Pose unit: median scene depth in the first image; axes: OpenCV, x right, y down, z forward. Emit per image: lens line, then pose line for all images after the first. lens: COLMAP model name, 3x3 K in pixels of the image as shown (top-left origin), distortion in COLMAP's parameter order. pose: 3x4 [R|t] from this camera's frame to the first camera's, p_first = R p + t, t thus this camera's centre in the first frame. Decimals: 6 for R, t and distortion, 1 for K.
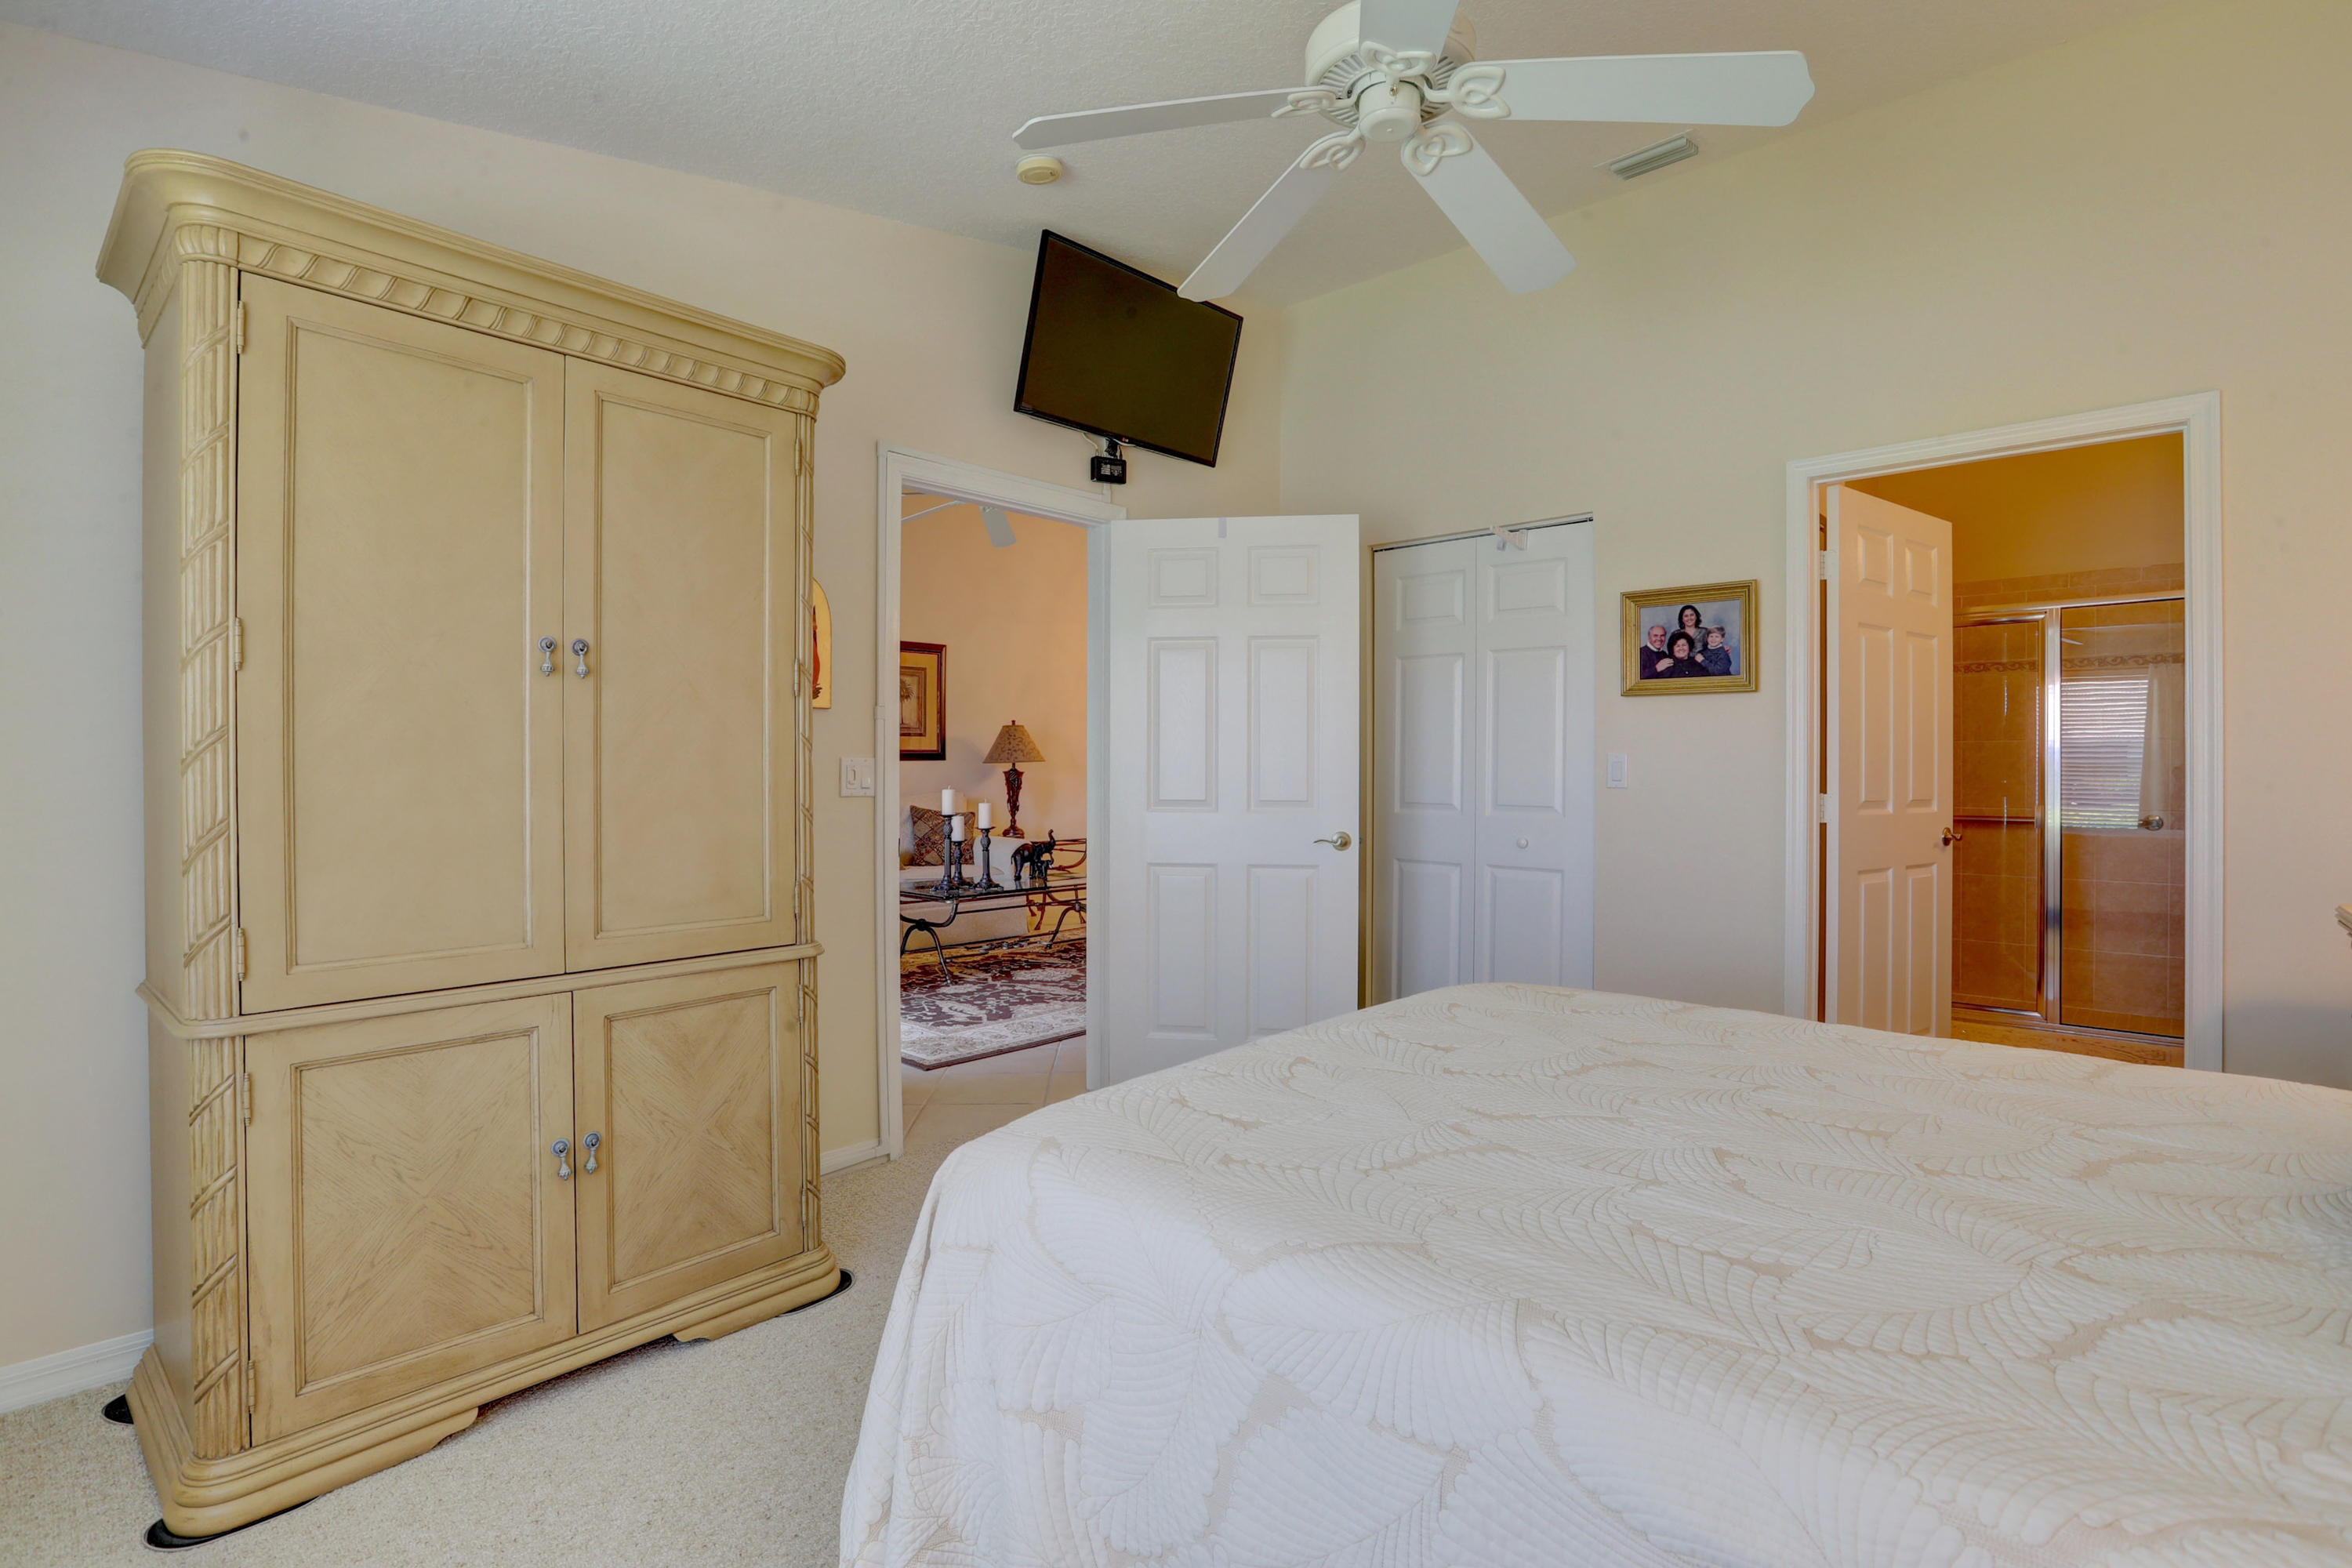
lens RADIAL K [[1092.2, 0, 1184.3], [0, 1092.2, 768.4], [0, 0, 1]] dist [-0.051487, 0.016907]
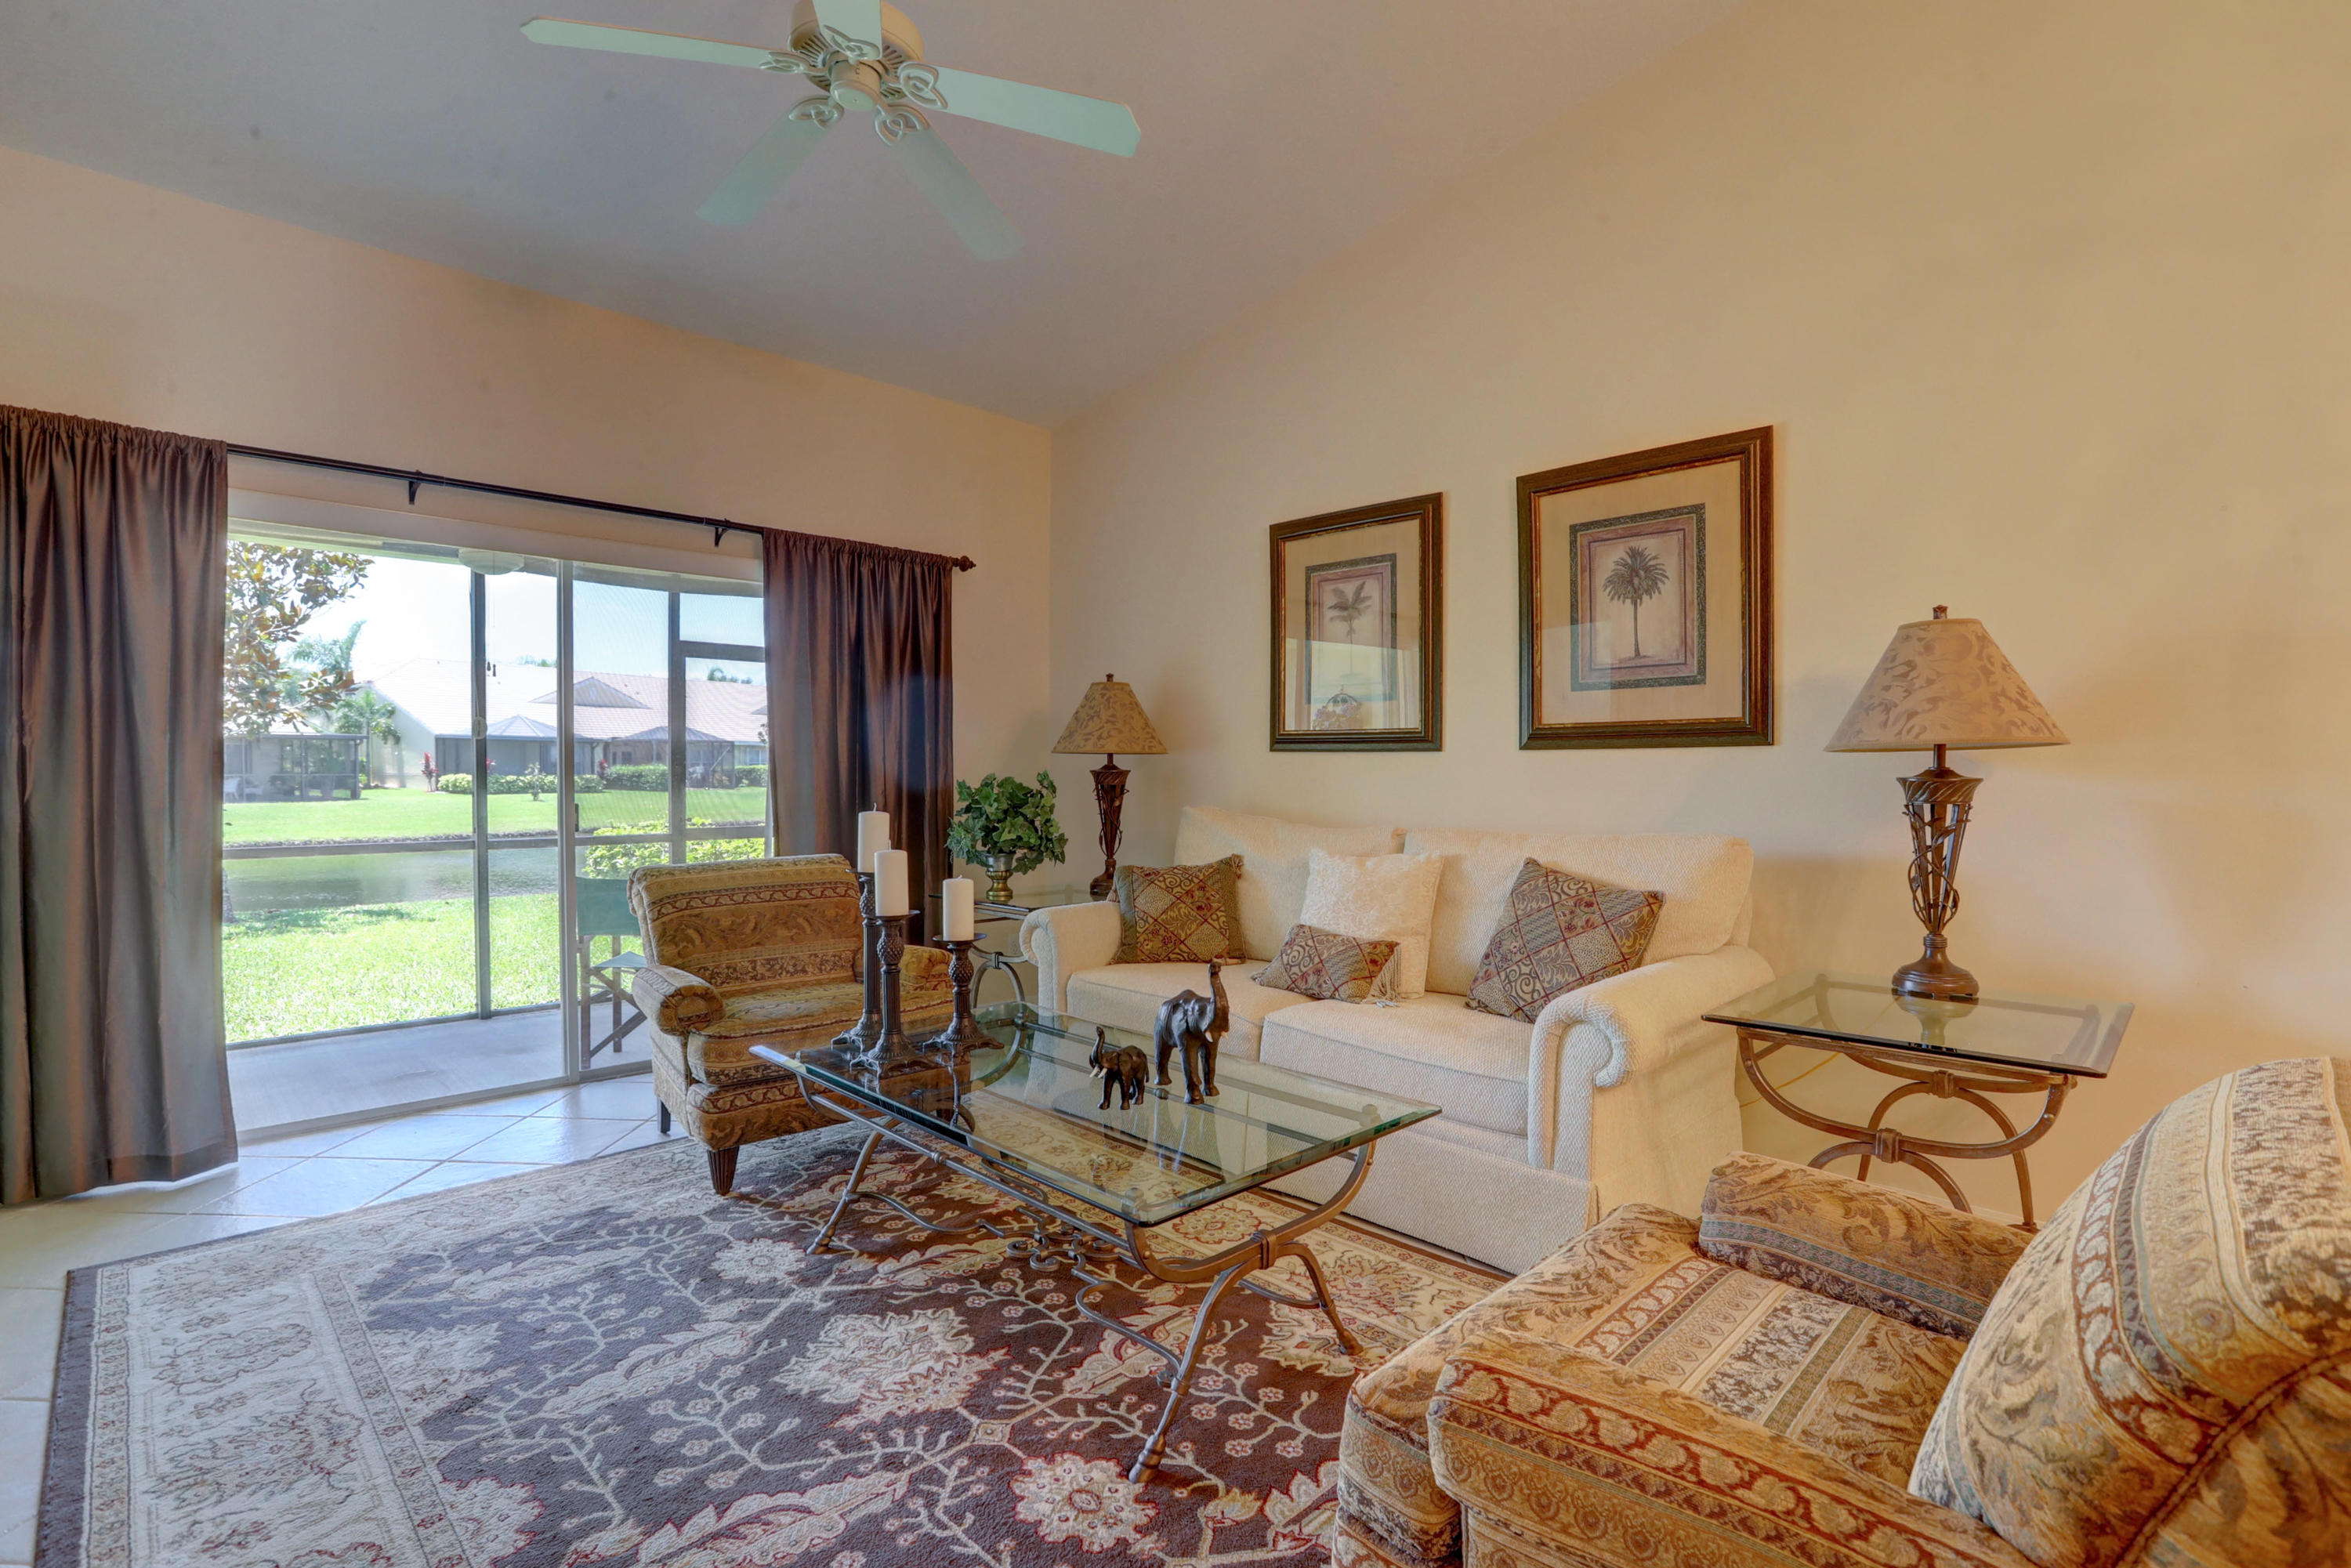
lens RADIAL K [[1081.0, 0, 1163.4], [0, 1081.0, 800.4], [0, 0, 1]] dist [-0.048785, 0.020253]
pose [[-0.072172, 0.029166, -0.996966, 0.152451], [-0.010077, 0.999500, 0.029970, 0.002832], [0.997341, 0.012209, -0.071842, 0.827468]]
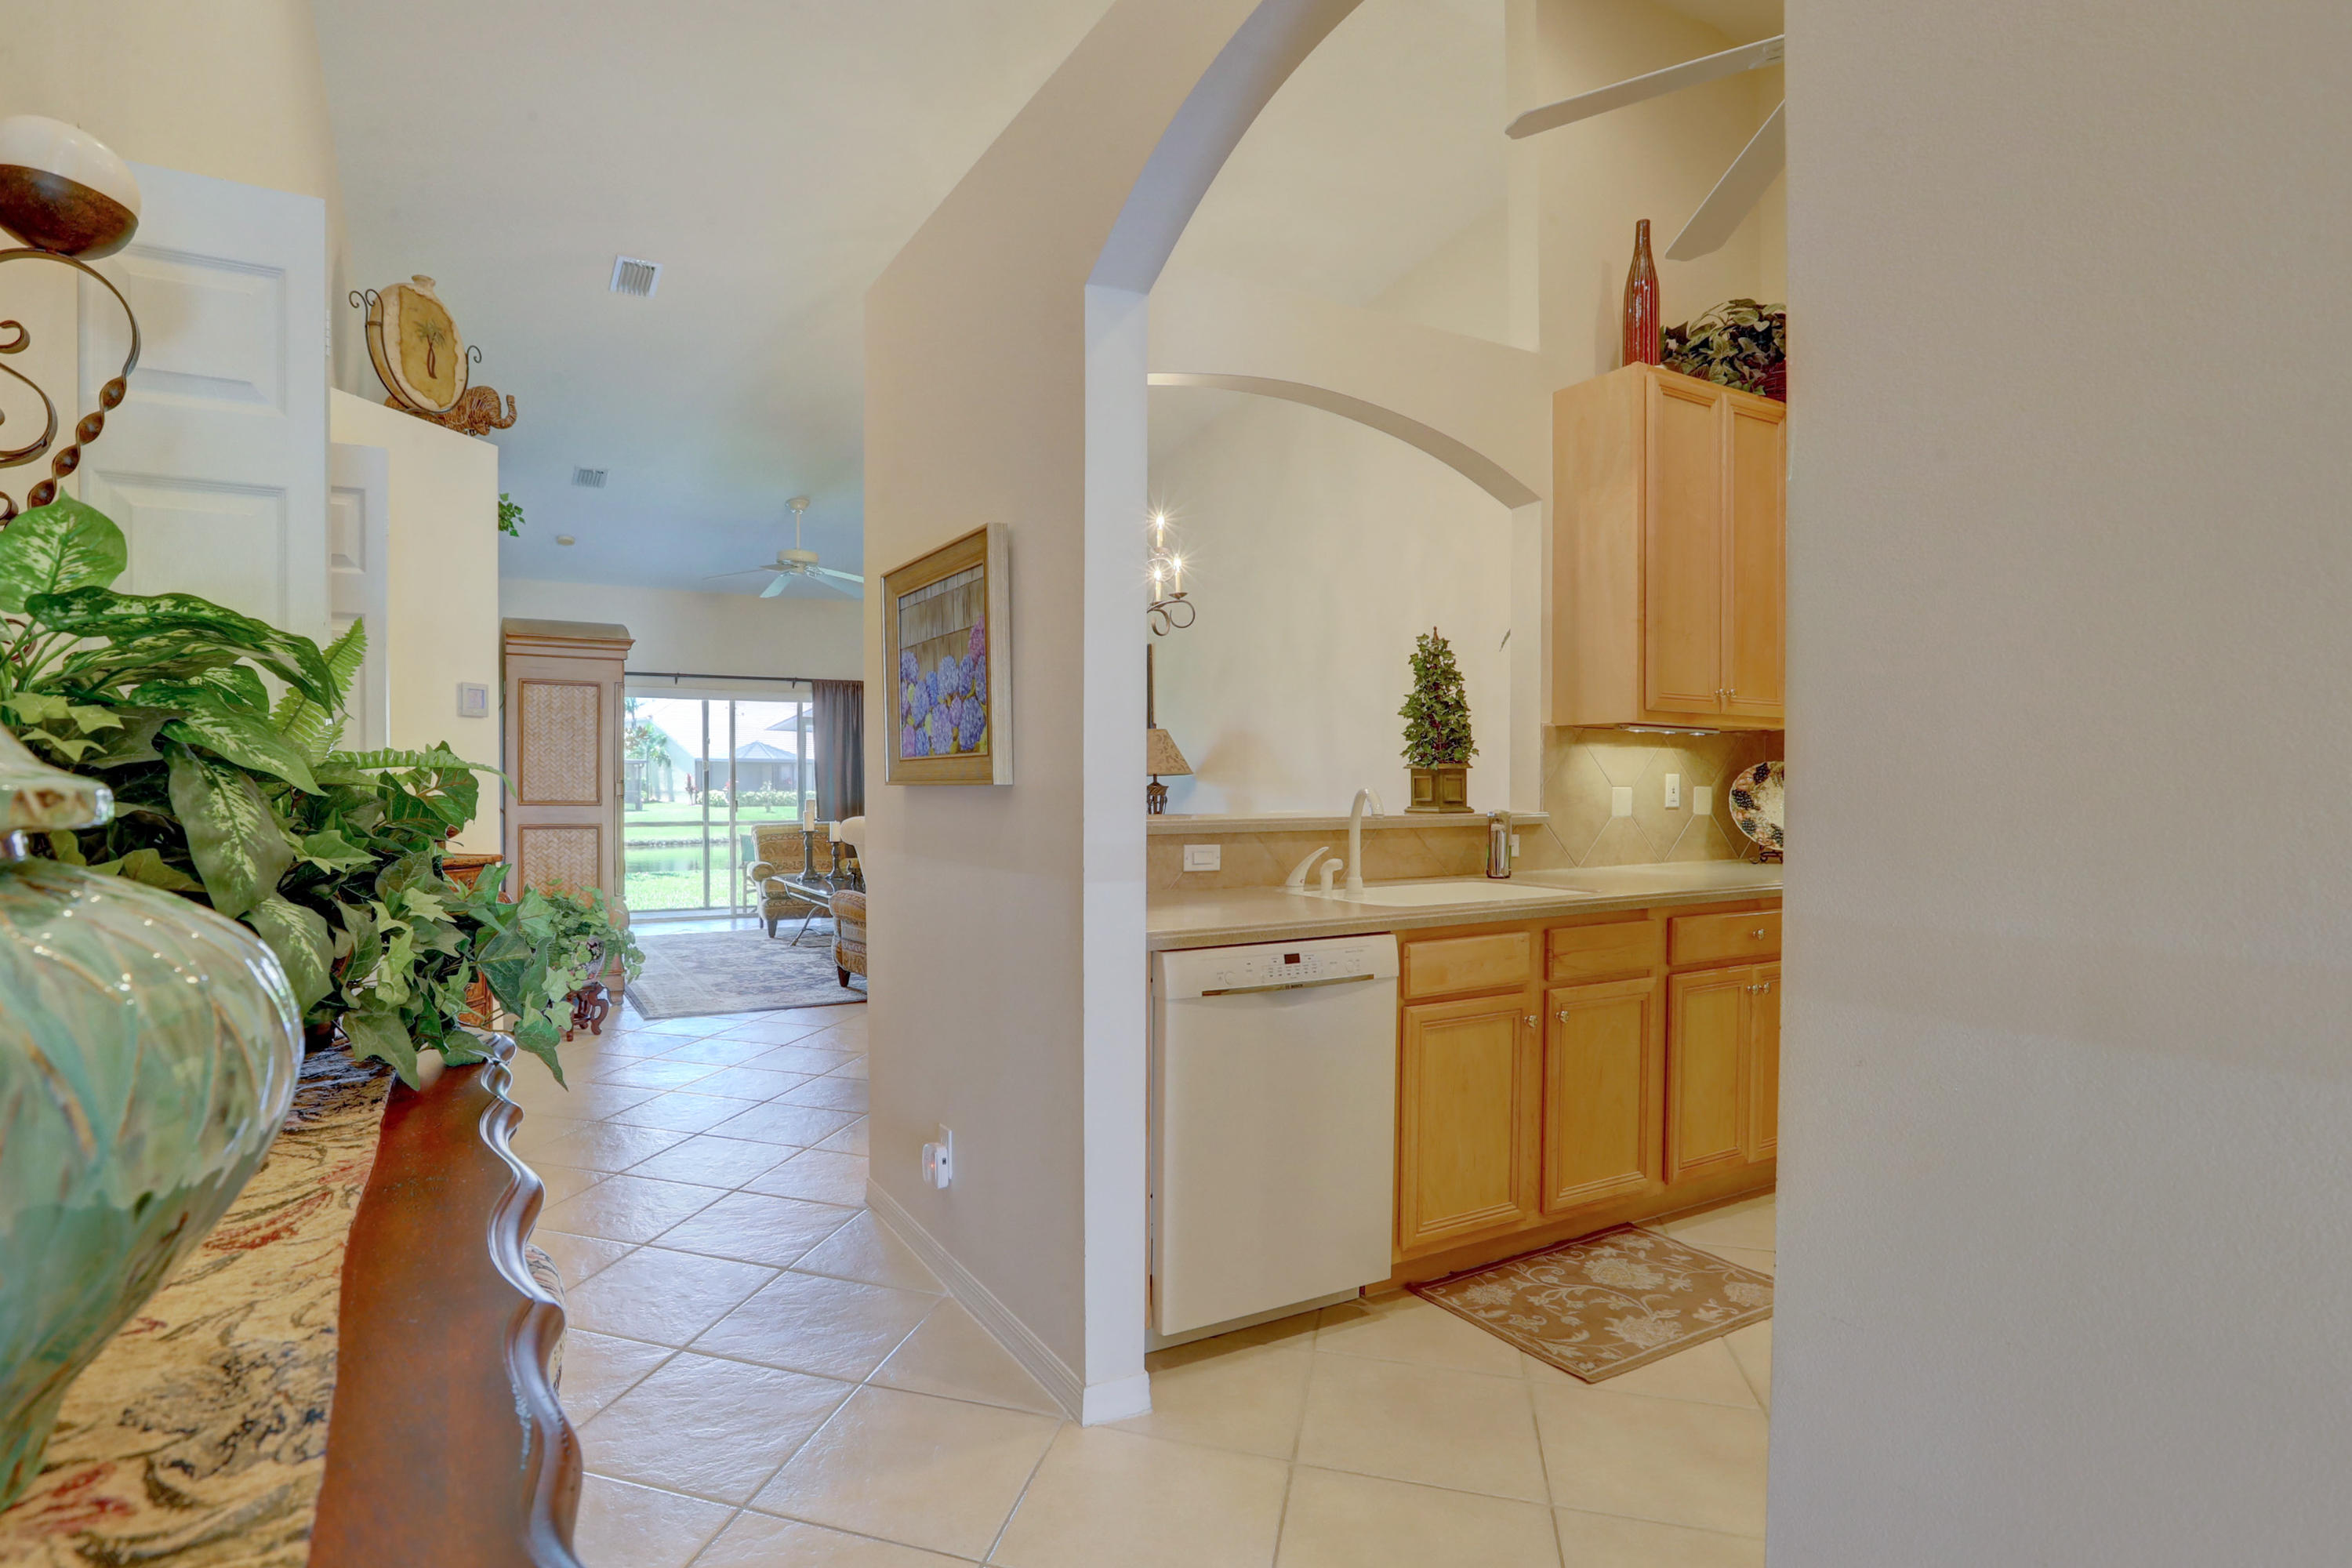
lens RADIAL K [[1149.1, 0, 1046.6], [0, 1149.1, 802.1], [0, 0, 1]] dist [-0.039846, 0.000876]
pose [[-0.369081, 0.015997, -0.929260, 0.690581], [-0.003703, 0.999819, 0.018682, -0.000664], [0.929390, 0.010336, -0.368955, 1.274447]]
